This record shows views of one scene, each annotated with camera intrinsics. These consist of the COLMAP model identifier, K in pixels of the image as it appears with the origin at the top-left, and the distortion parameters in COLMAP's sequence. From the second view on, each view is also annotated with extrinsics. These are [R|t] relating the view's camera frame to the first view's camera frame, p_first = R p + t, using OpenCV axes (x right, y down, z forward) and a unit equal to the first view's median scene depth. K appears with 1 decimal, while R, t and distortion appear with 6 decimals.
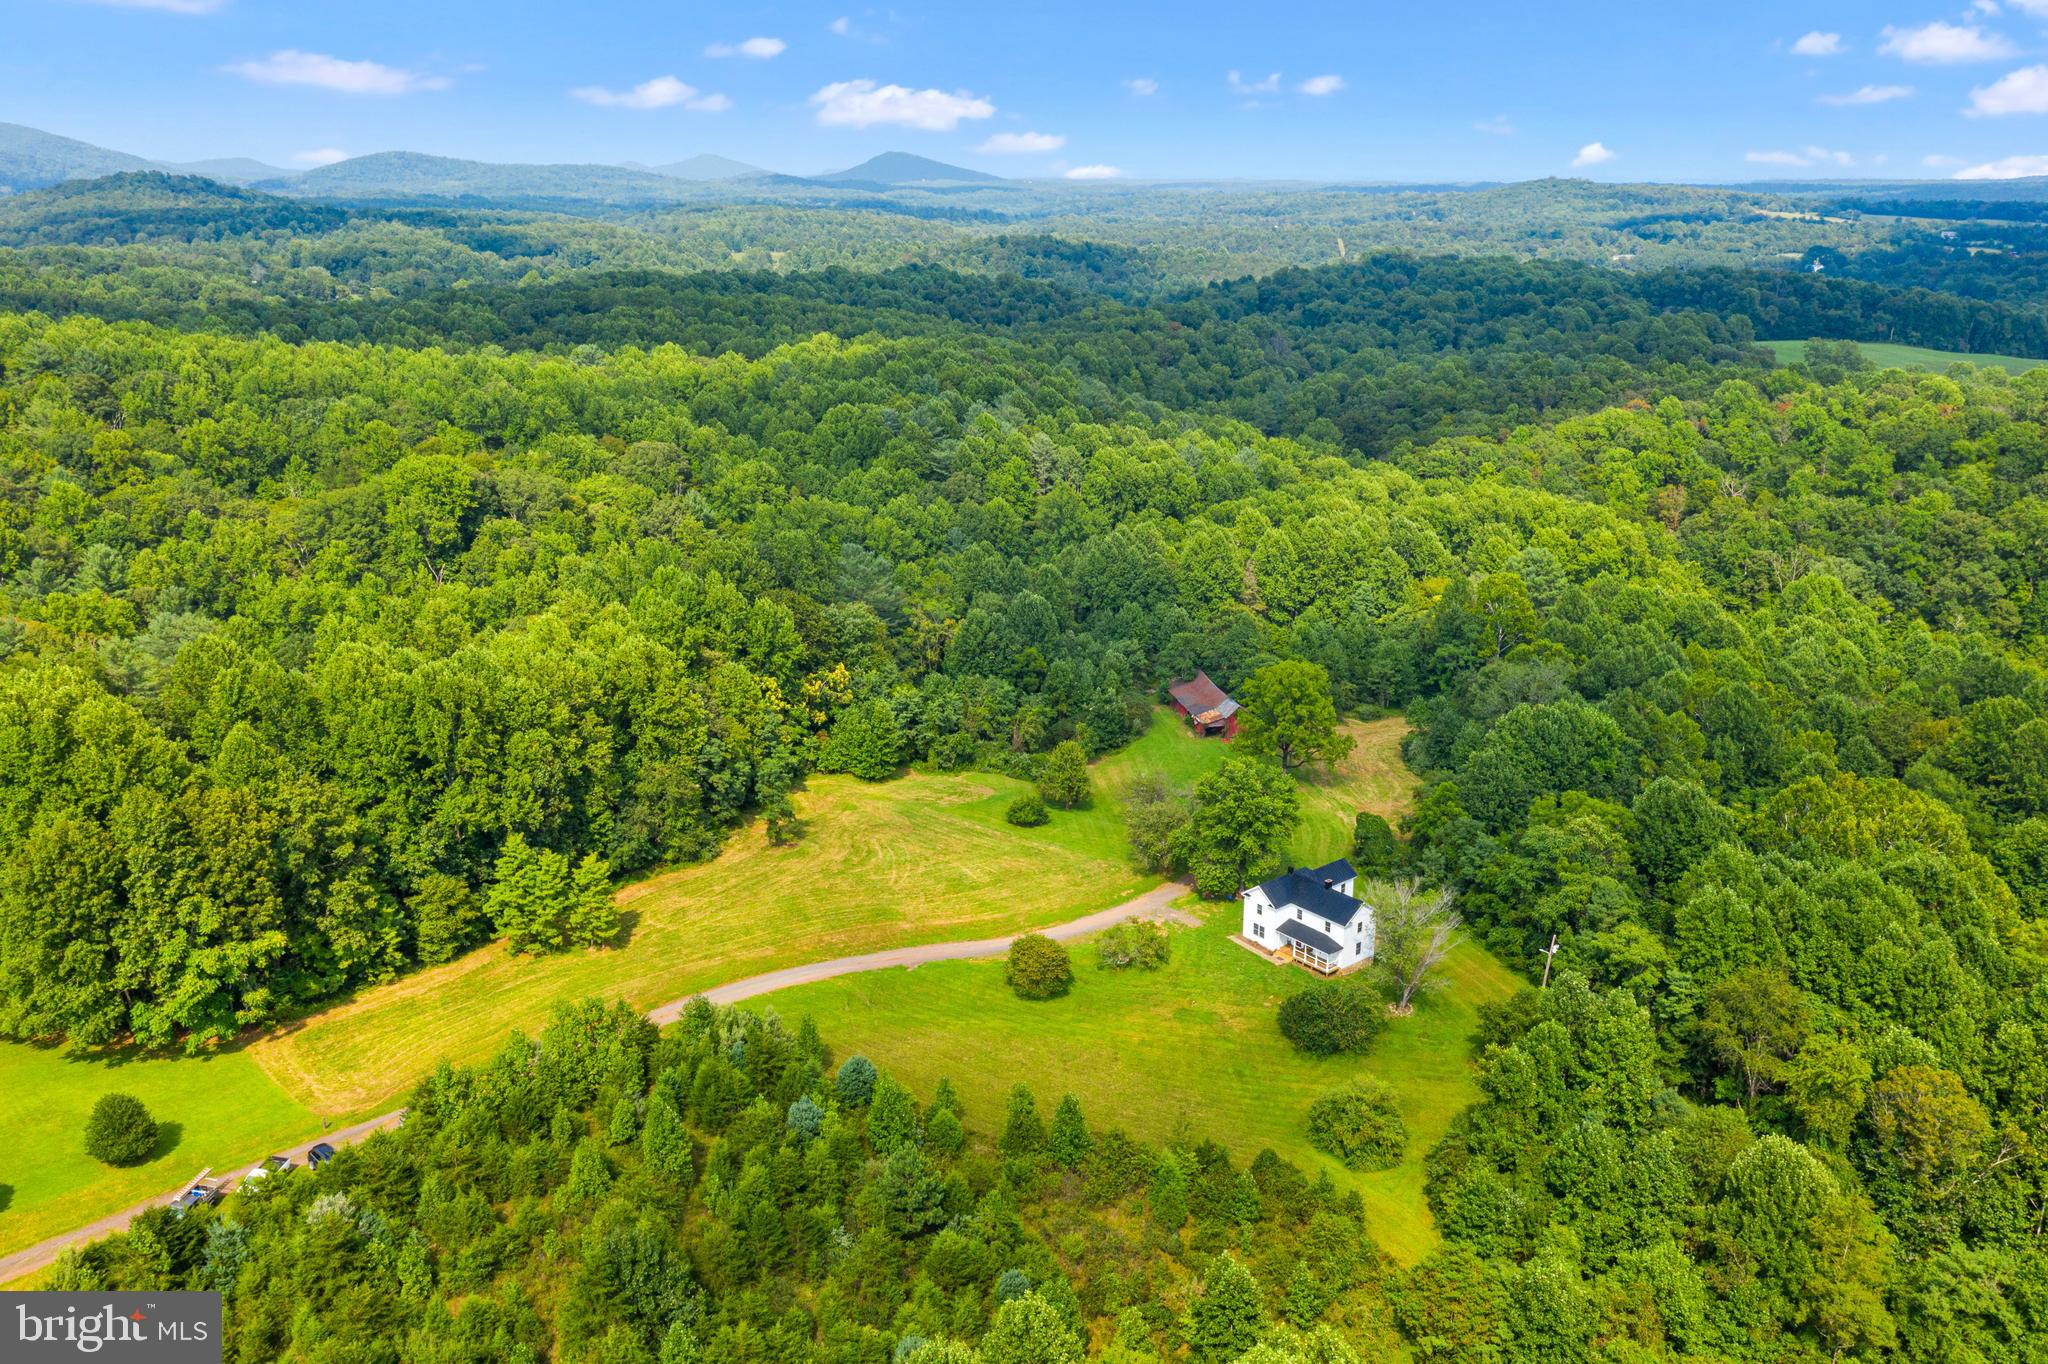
lens RADIAL K [[1651.0, 0, 1086.1], [0, 1651.0, 609.9], [0, 0, 1]] dist [-0.002547, 0.000662]
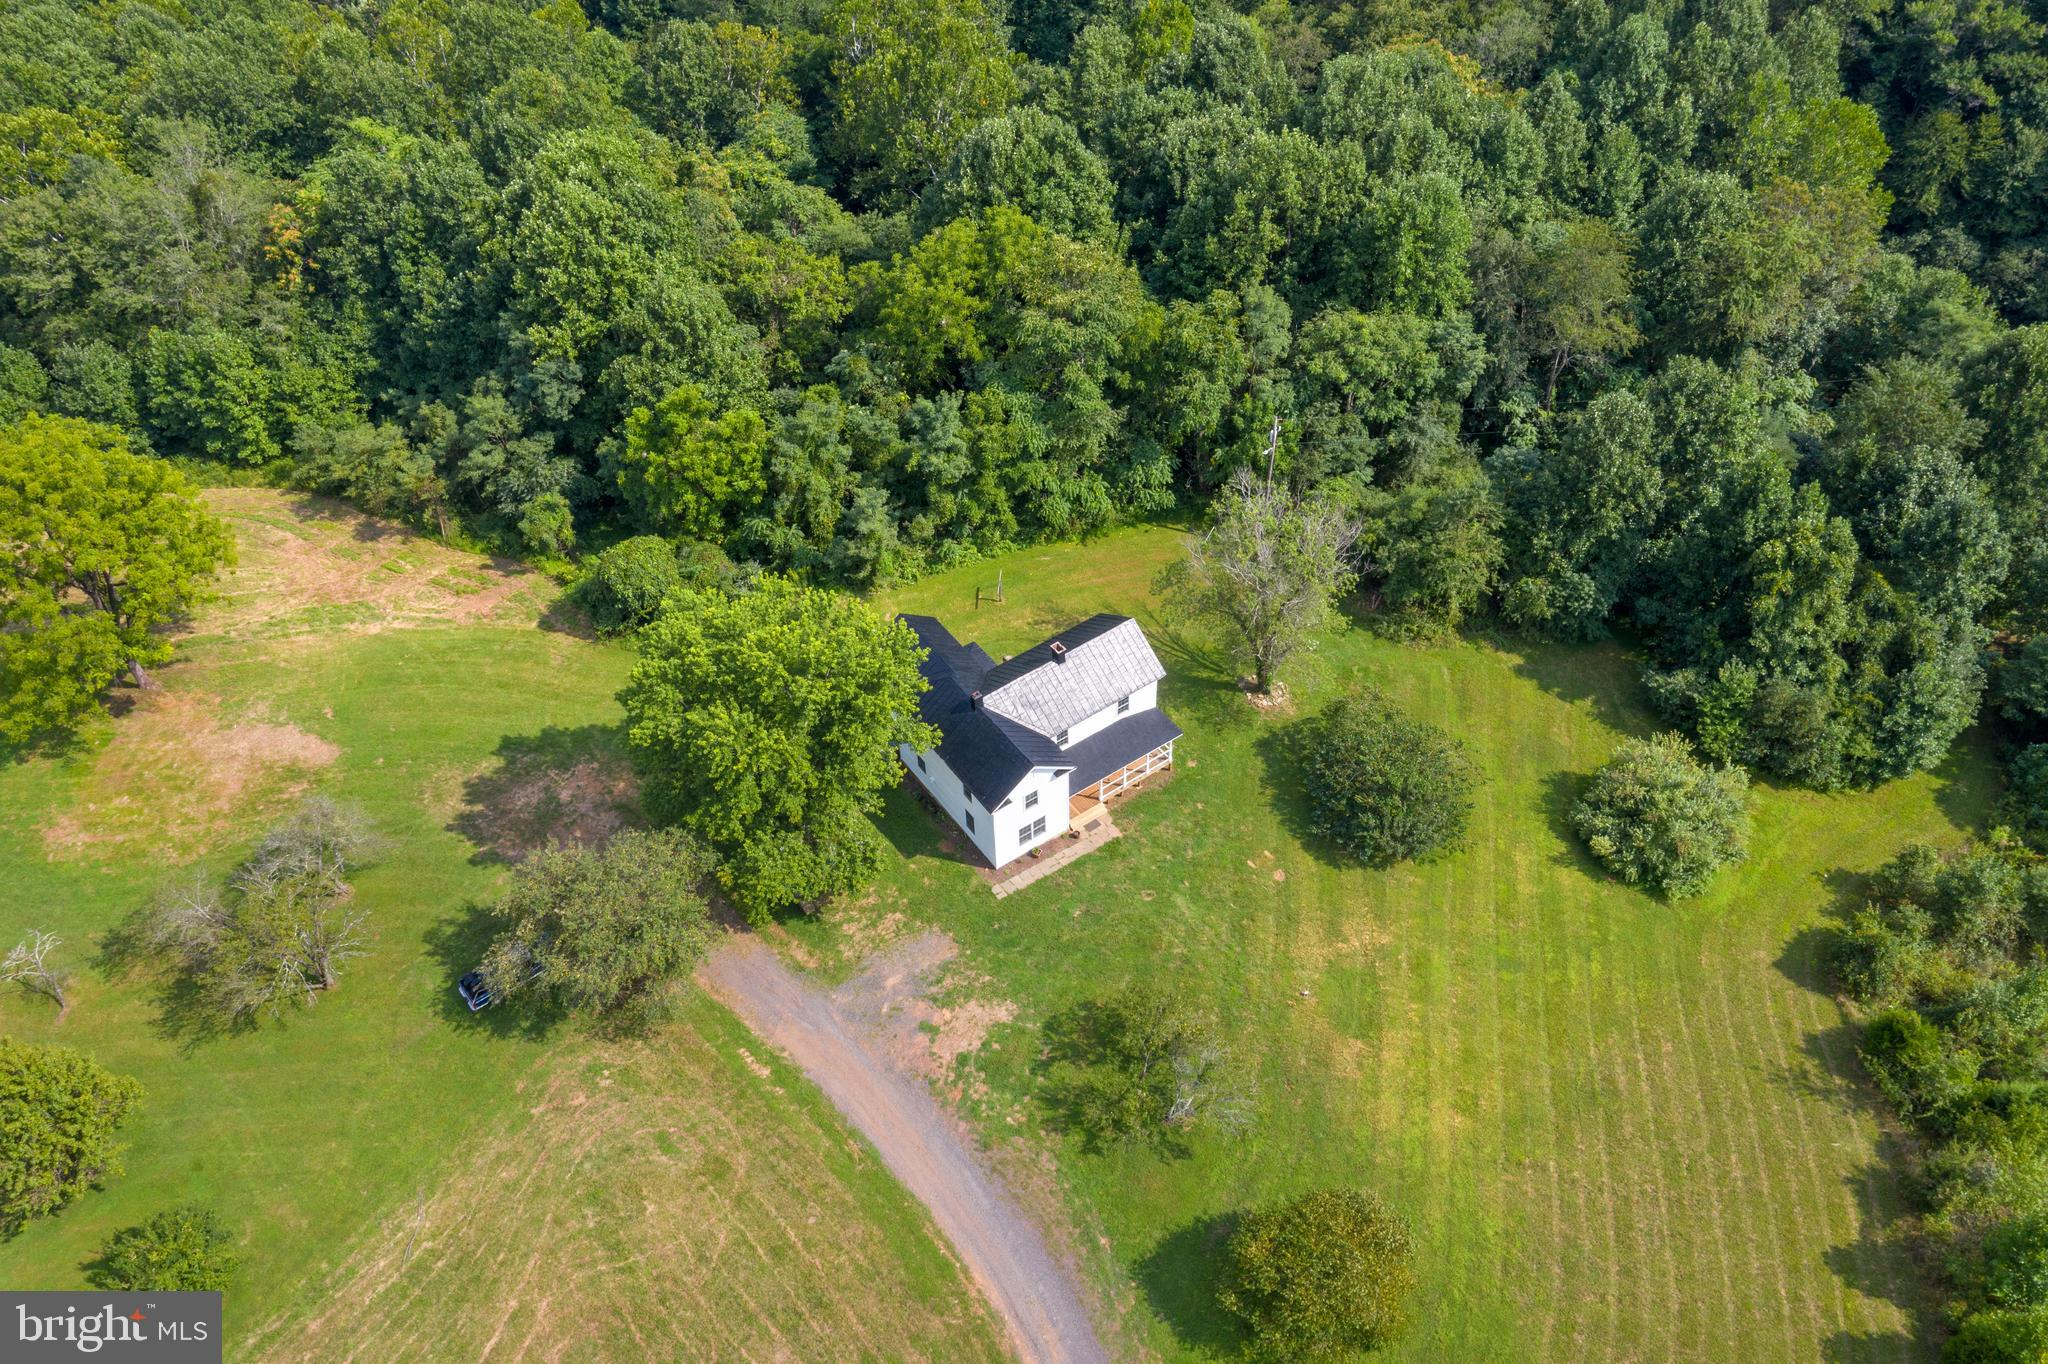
lens RADIAL K [[1623.6, 0, 1024.0], [0, 1623.6, 682.0], [0, 0, 1]] dist [-0.008147, 0.010223]
pose [[0.098605, -0.724163, 0.682543, -0.182534], [0.278232, 0.678594, 0.679778, -0.151556], [-0.955439, 0.122875, 0.268398, 0.873868]]
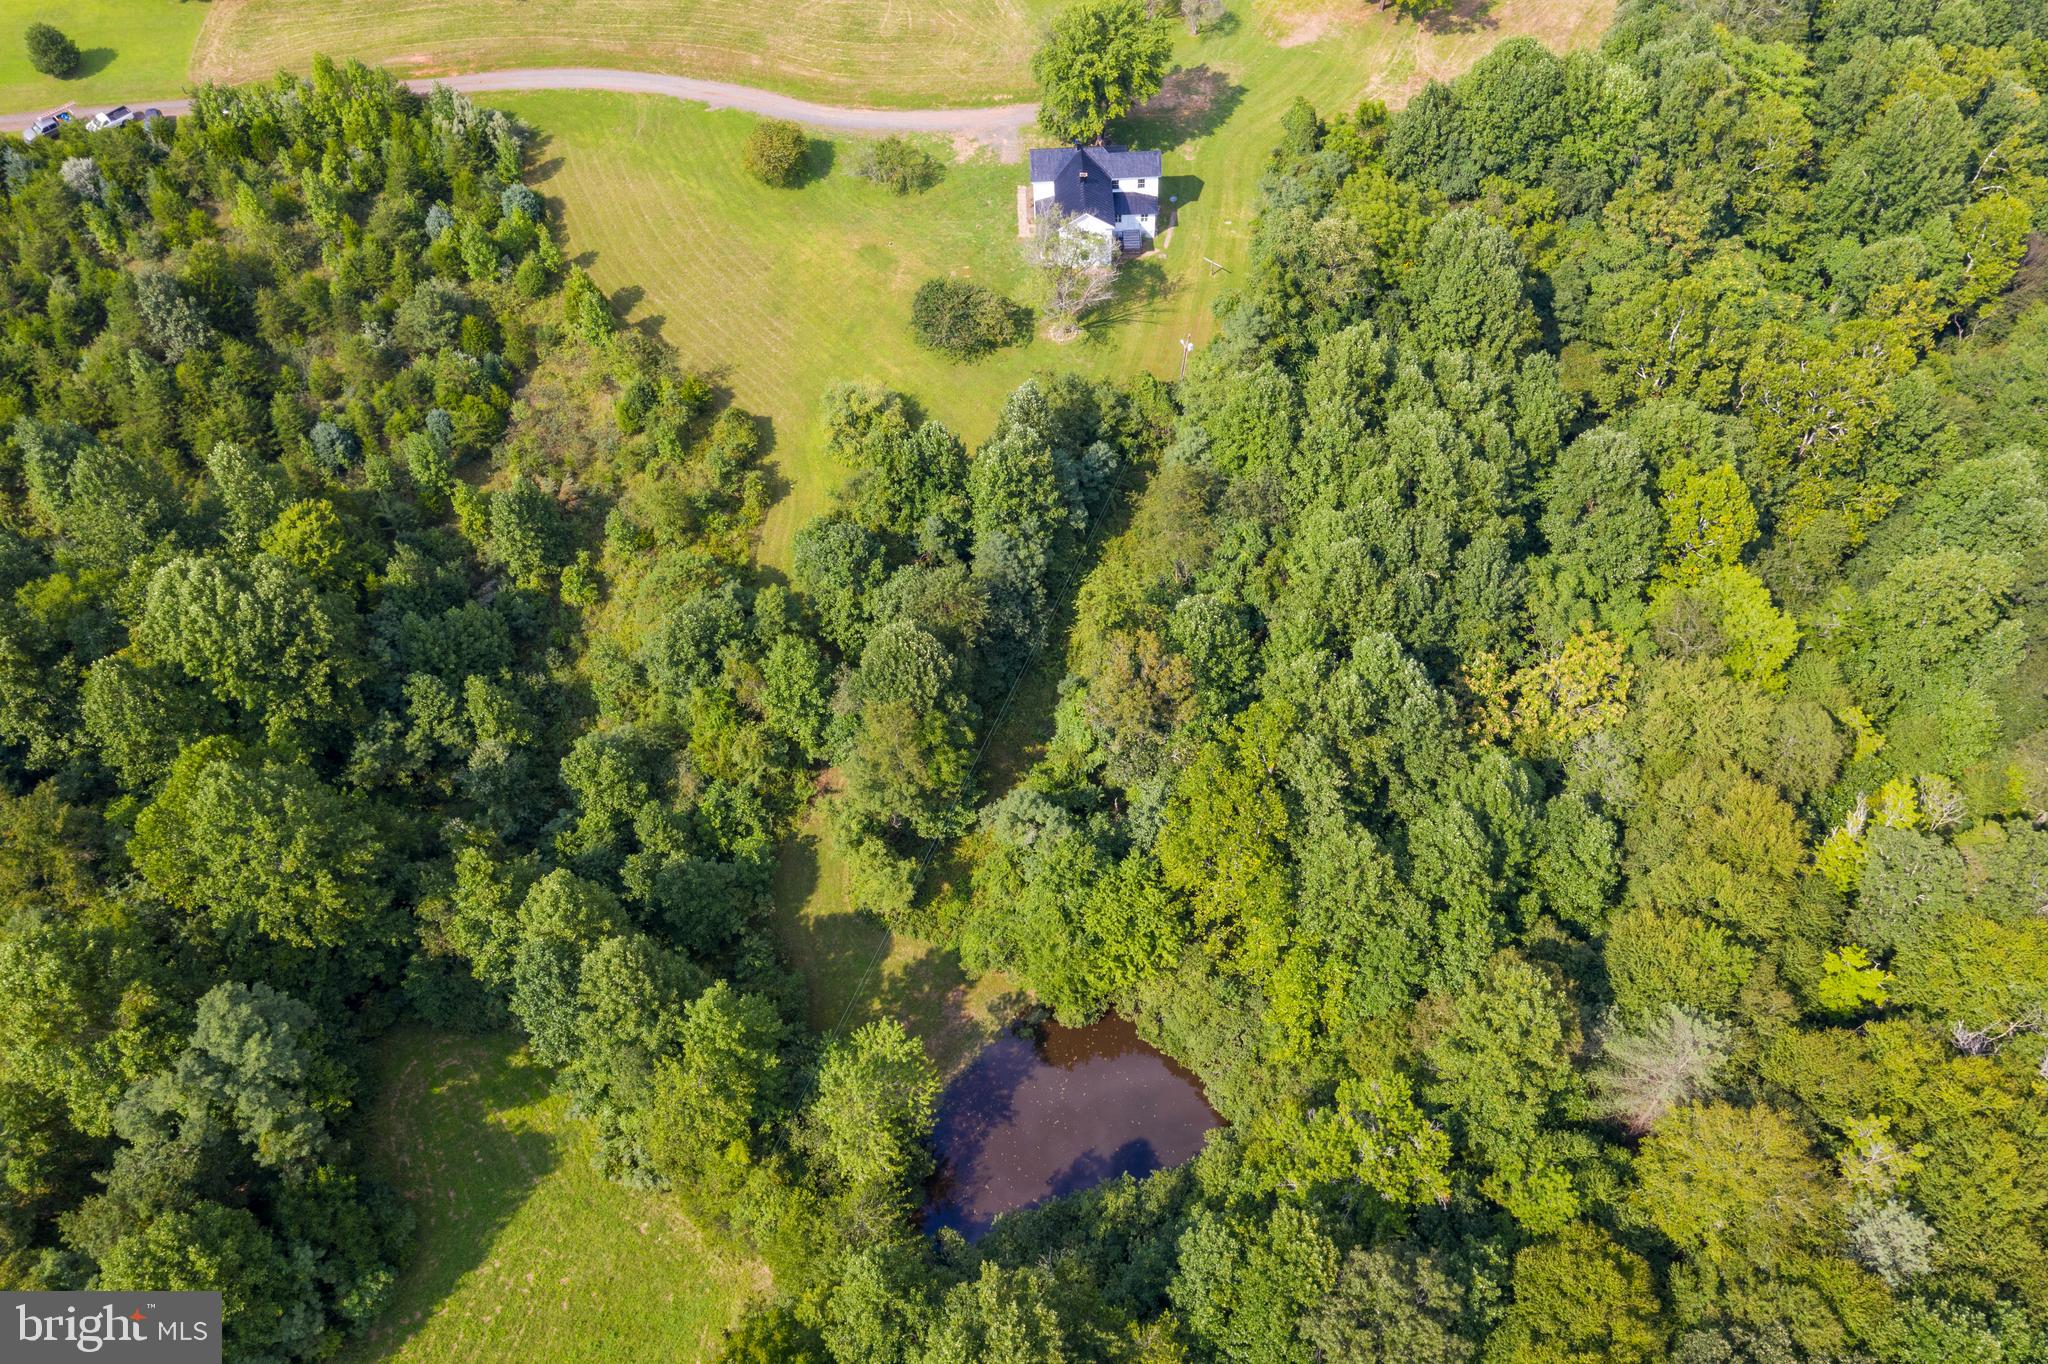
lens RADIAL K [[1623.6, 0, 1024.0], [0, 1623.6, 682.0], [0, 0, 1]] dist [-0.008147, 0.010223]
pose [[0.775743, 0.500416, -0.384455, 0.607280], [-0.128250, 0.721539, 0.680392, -0.242866], [0.617879, -0.478503, 0.623908, 0.272207]]
